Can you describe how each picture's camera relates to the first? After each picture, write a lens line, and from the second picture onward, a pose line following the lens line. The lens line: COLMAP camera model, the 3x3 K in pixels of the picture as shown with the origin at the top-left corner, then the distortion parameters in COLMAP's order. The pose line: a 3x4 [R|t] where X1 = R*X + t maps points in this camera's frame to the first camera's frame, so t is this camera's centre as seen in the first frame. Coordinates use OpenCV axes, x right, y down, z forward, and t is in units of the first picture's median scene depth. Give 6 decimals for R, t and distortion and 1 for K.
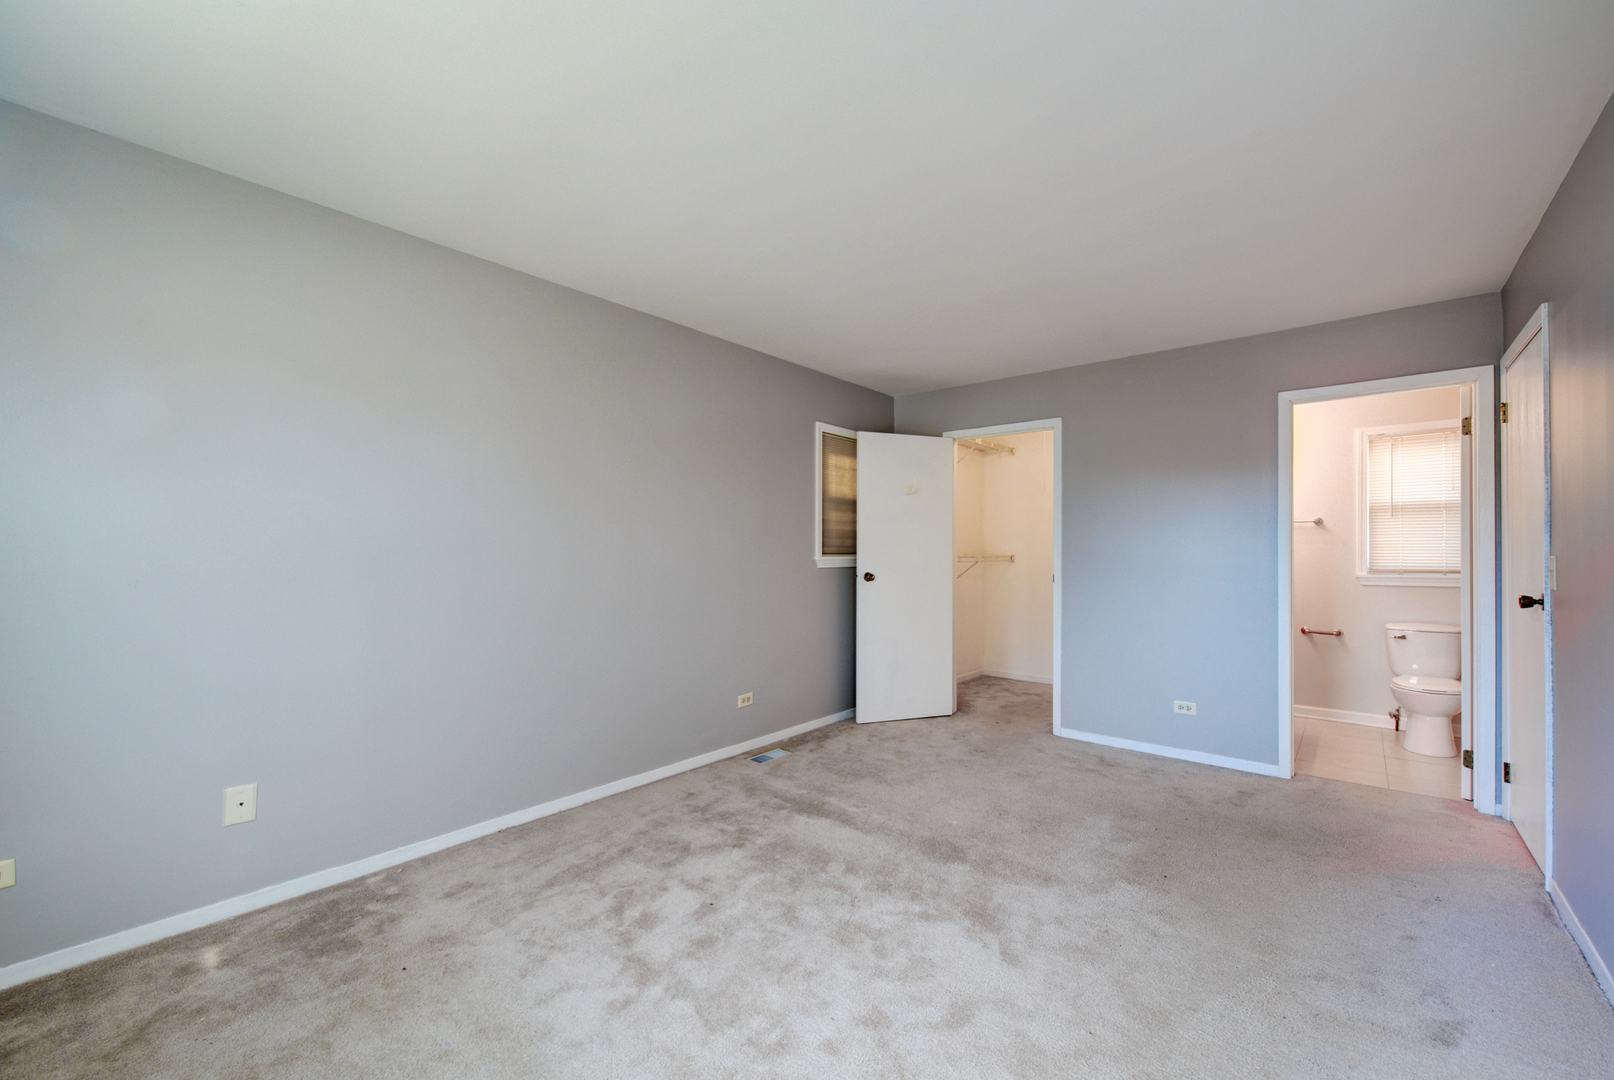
lens RADIAL K [[651.0, 0, 805.7], [0, 651.0, 549.9], [0, 0, 1]] dist [0.000358, 0.000148]
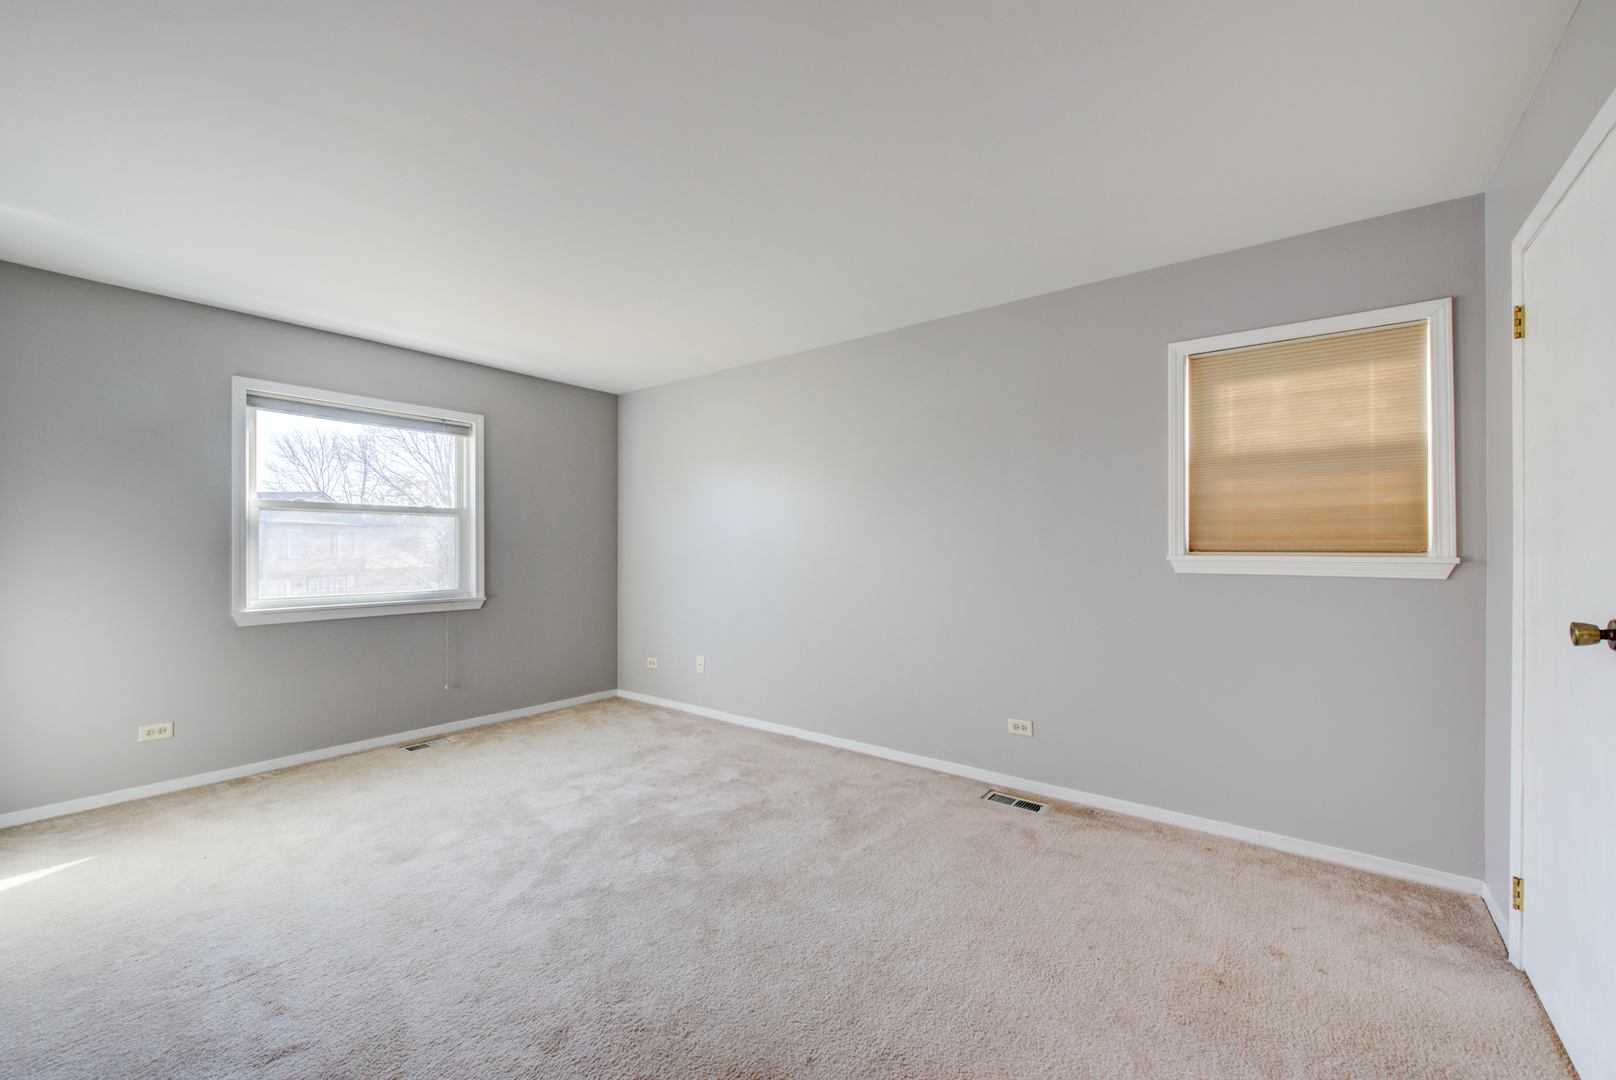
lens RADIAL K [[651.8, 0, 805.0], [0, 651.8, 543.6], [0, 0, 1]] dist [0.000358, 0.000148]
pose [[0.041649, -0.004498, -0.999122, 0.708990], [0.005184, 0.999977, -0.004285, -0.000347], [0.999119, -0.005001, 0.041671, 0.680393]]
